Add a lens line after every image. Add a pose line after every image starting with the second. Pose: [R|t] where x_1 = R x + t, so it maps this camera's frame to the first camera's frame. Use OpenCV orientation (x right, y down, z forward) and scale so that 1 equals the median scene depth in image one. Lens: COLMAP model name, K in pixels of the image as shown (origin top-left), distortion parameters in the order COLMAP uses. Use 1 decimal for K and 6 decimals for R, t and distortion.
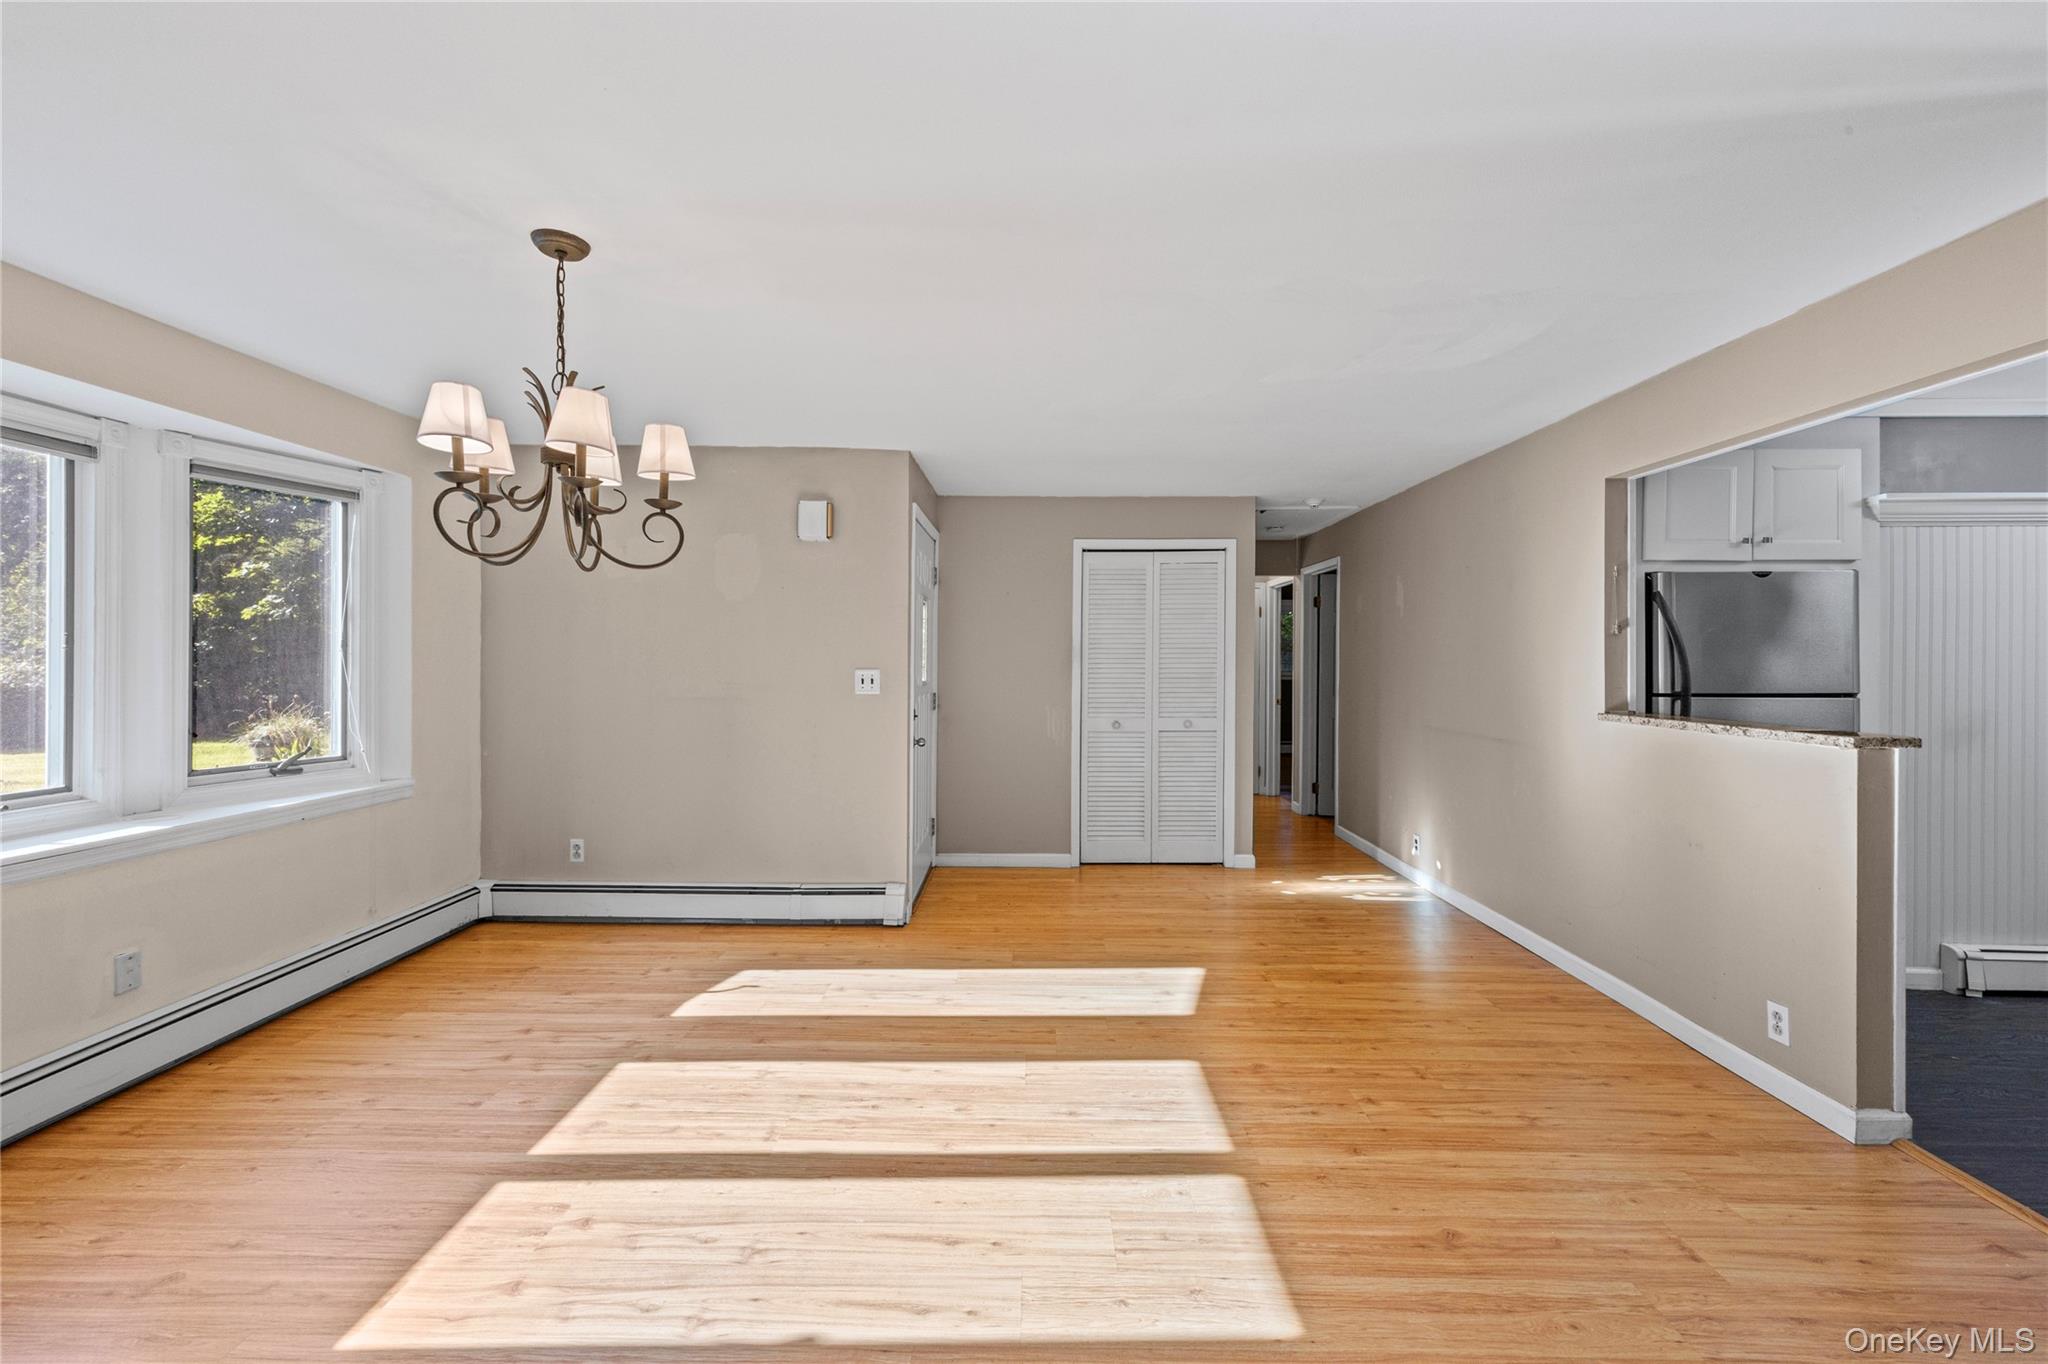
lens RADIAL K [[823.9, 0, 1022.0], [0, 823.9, 657.2], [0, 0, 1]] dist [0.005107, 0.000328]
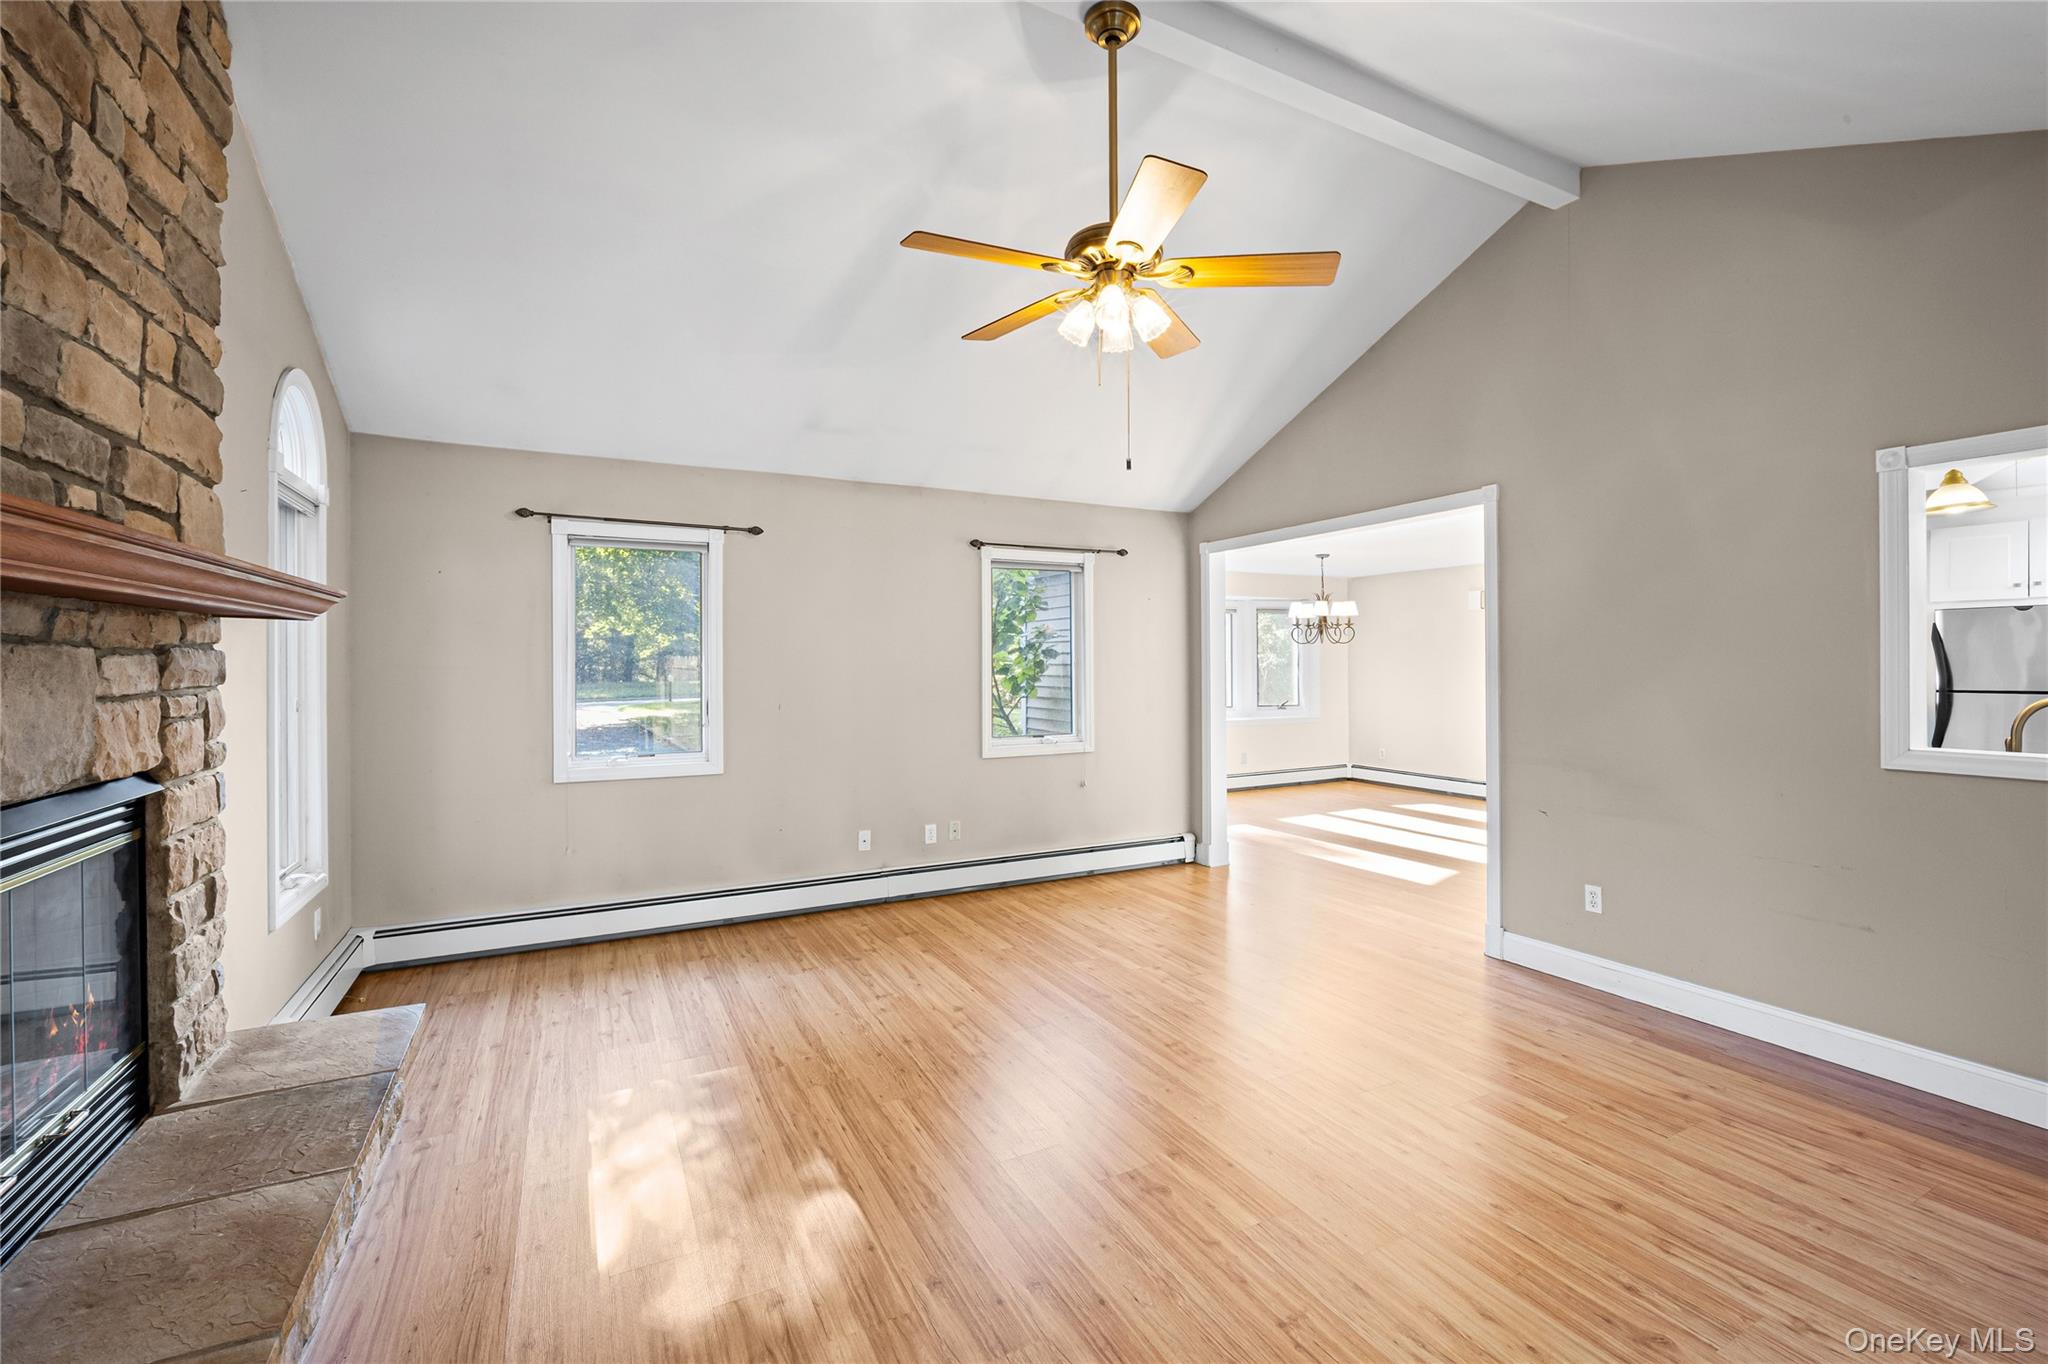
lens RADIAL K [[866.3, 0, 1037.0], [0, 866.3, 668.9], [0, 0, 1]] dist [-0.012251, -0.000068]
pose [[0.479845, -0.002973, -0.877348, 1.382232], [0.009675, 0.999951, 0.001904, -0.014145], [0.877300, -0.009402, 0.479851, -1.225342]]
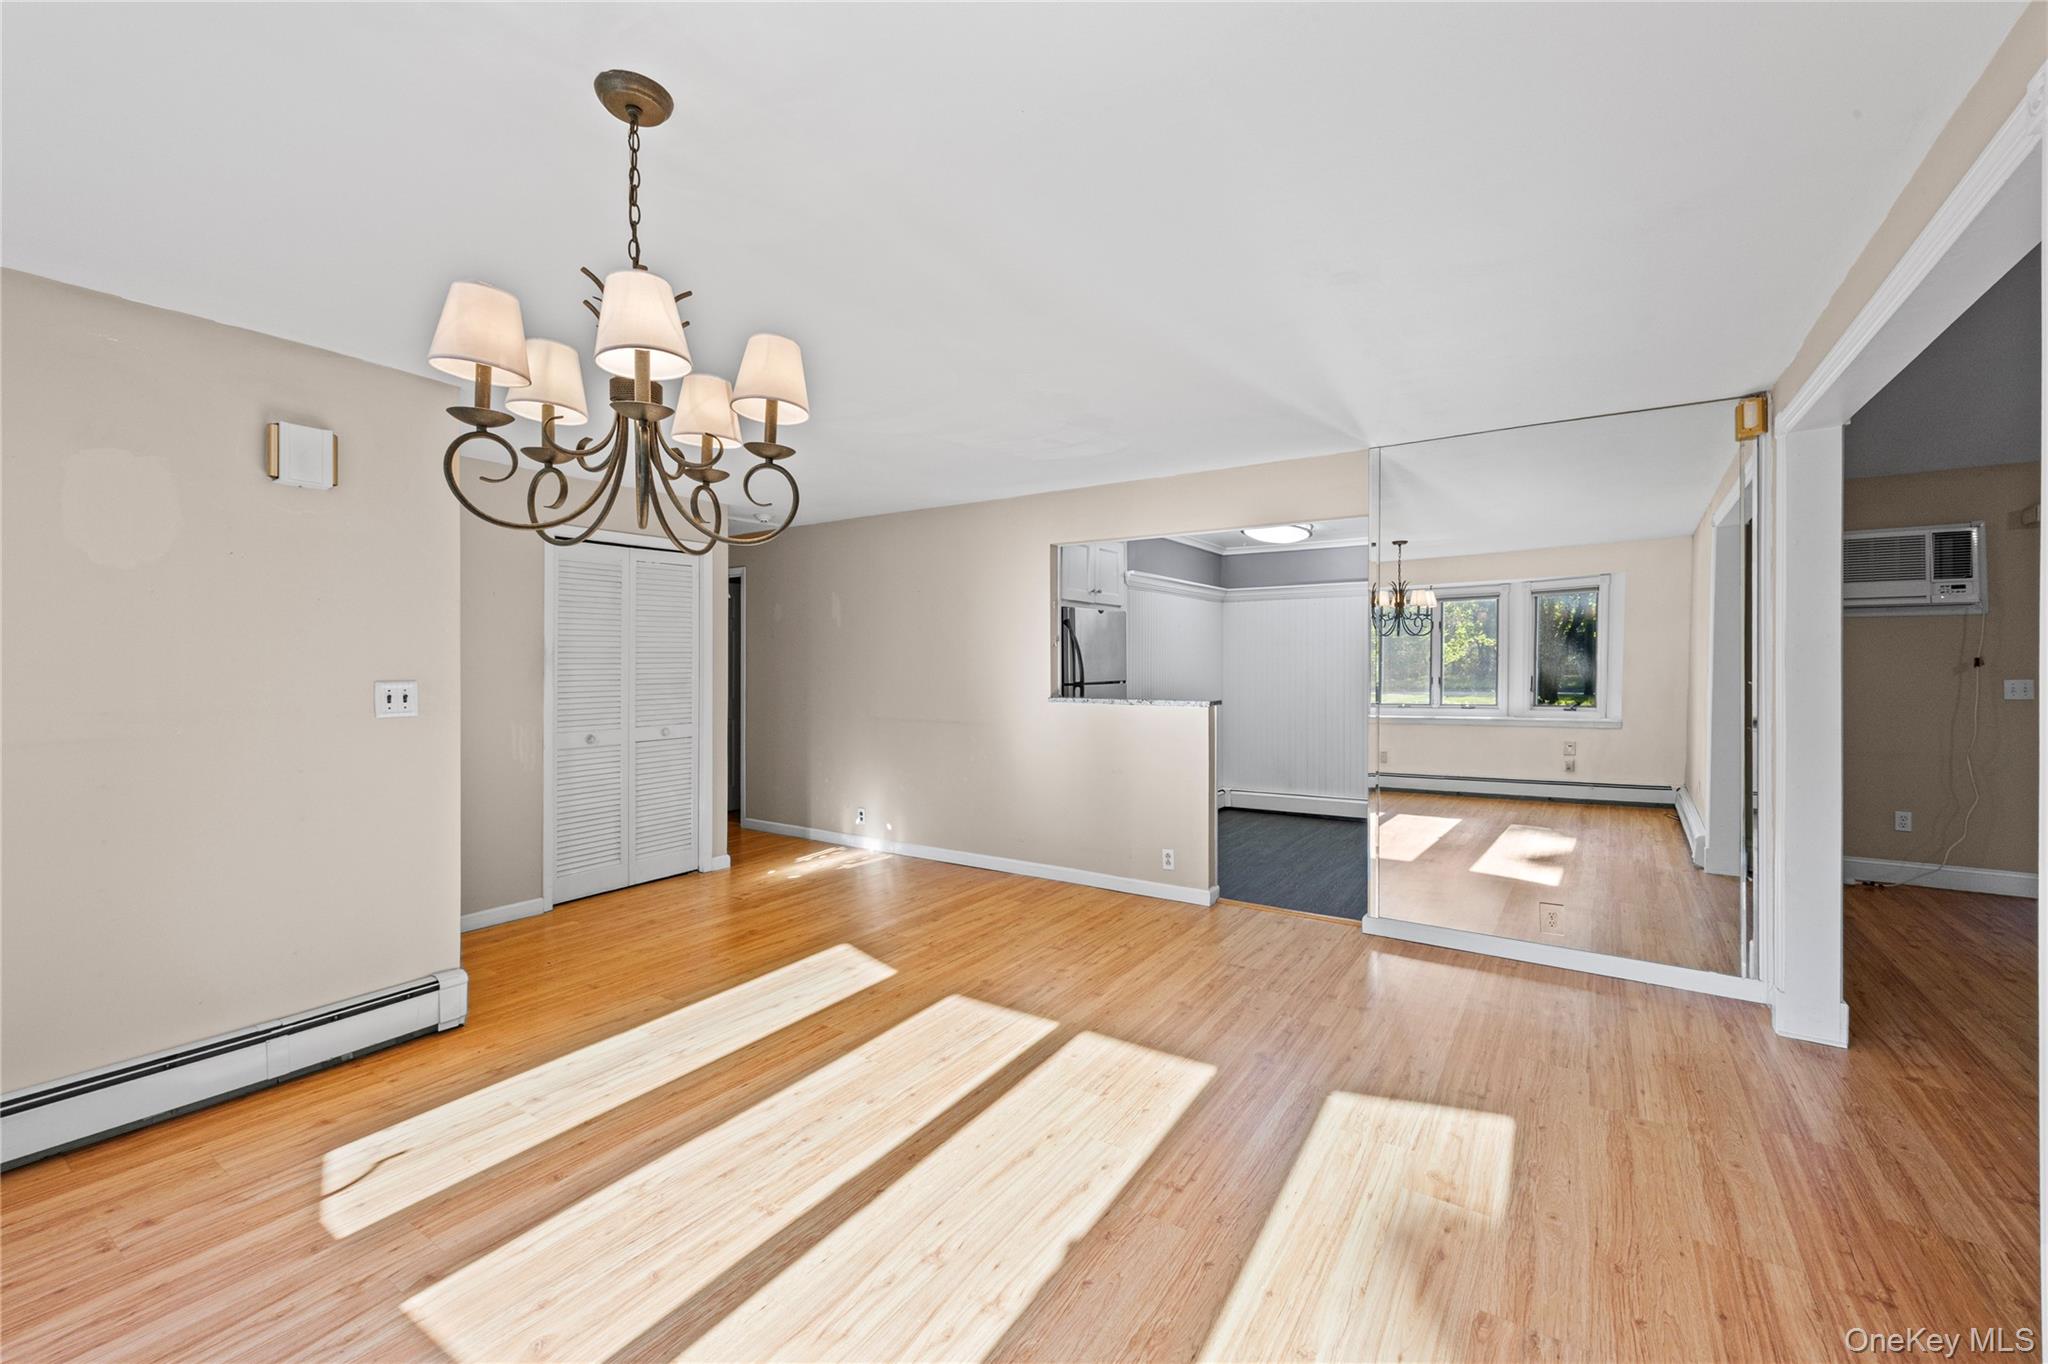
lens RADIAL K [[836.8, 0, 1027.9], [0, 836.8, 662.2], [0, 0, 1]] dist [0.006180, -0.000155]
pose [[0.542375, -0.006882, 0.840108, -0.633462], [0.004414, 0.999976, 0.005342, -0.005129], [-0.840125, 0.000811, 0.542393, 0.197962]]
